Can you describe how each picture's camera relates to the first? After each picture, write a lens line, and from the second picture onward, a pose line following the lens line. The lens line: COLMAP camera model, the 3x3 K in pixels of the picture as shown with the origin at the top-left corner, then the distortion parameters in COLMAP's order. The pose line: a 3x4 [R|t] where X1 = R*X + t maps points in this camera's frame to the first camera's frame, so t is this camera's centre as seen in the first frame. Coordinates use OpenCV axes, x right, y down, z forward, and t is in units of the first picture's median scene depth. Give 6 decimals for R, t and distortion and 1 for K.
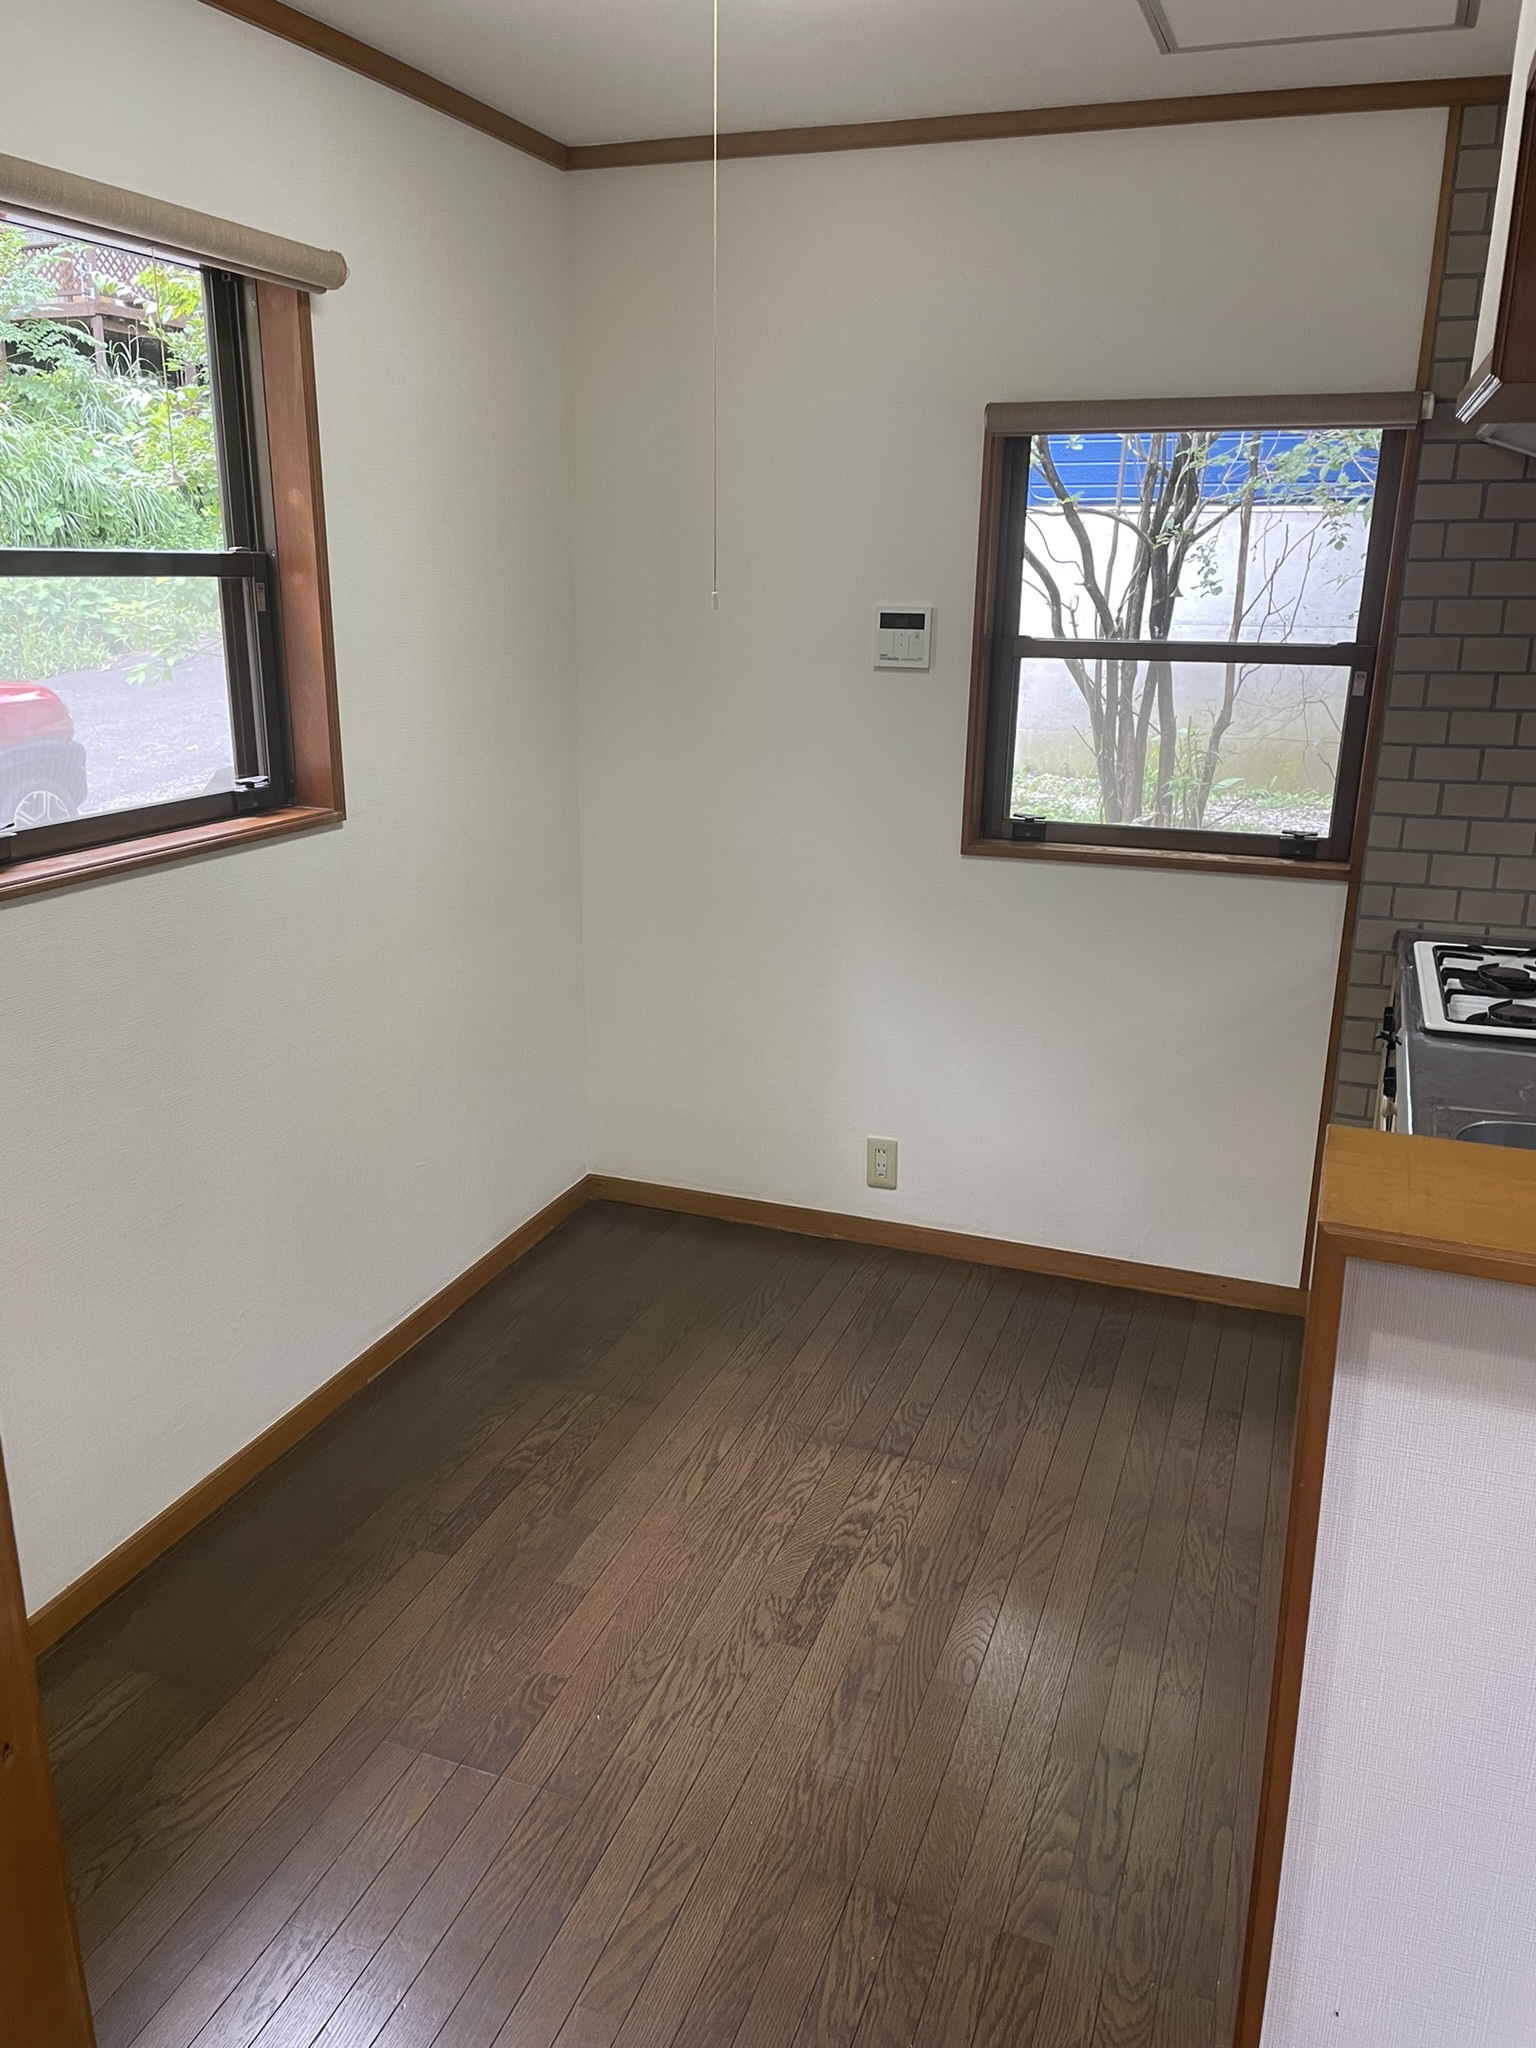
lens RADIAL K [[1566.6, 0, 766.2], [0, 1566.6, 1025.0], [0, 0, 1]] dist [0.072665, -0.080234]
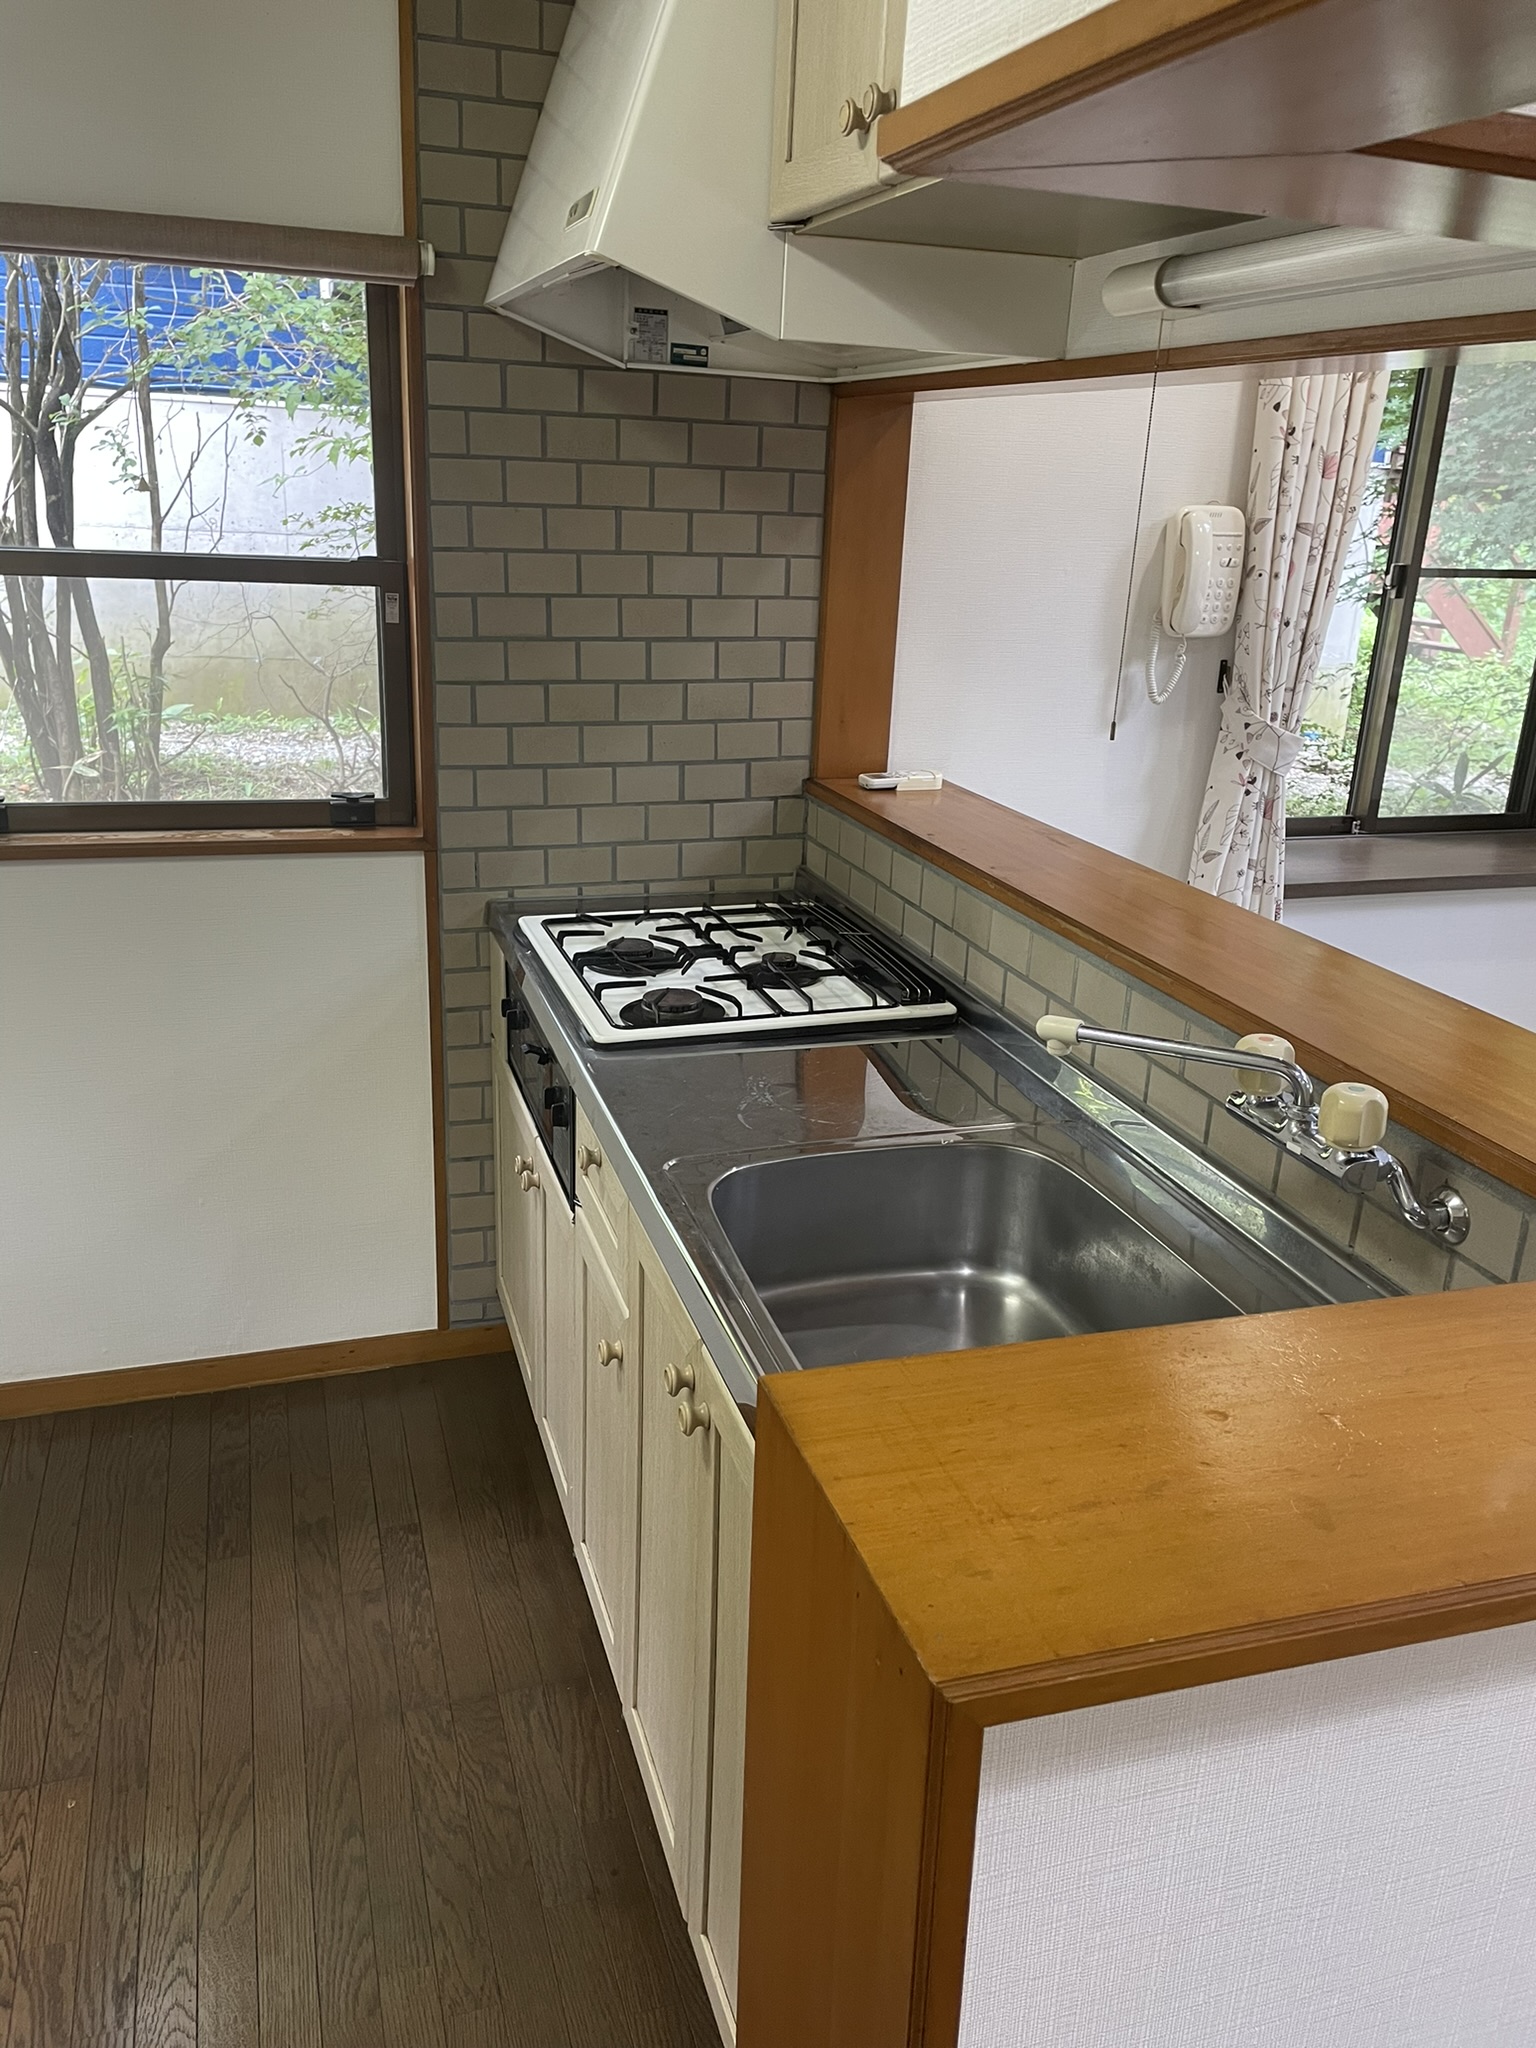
lens RADIAL K [[1566.6, 0, 768.2], [0, 1566.6, 1025.9], [0, 0, 1]] dist [0.072665, -0.080234]
pose [[0.791669, -0.176787, 0.584813, 0.012164], [0.143748, 0.984246, 0.102941, -0.056120], [-0.593798, 0.002571, 0.804610, 0.217495]]
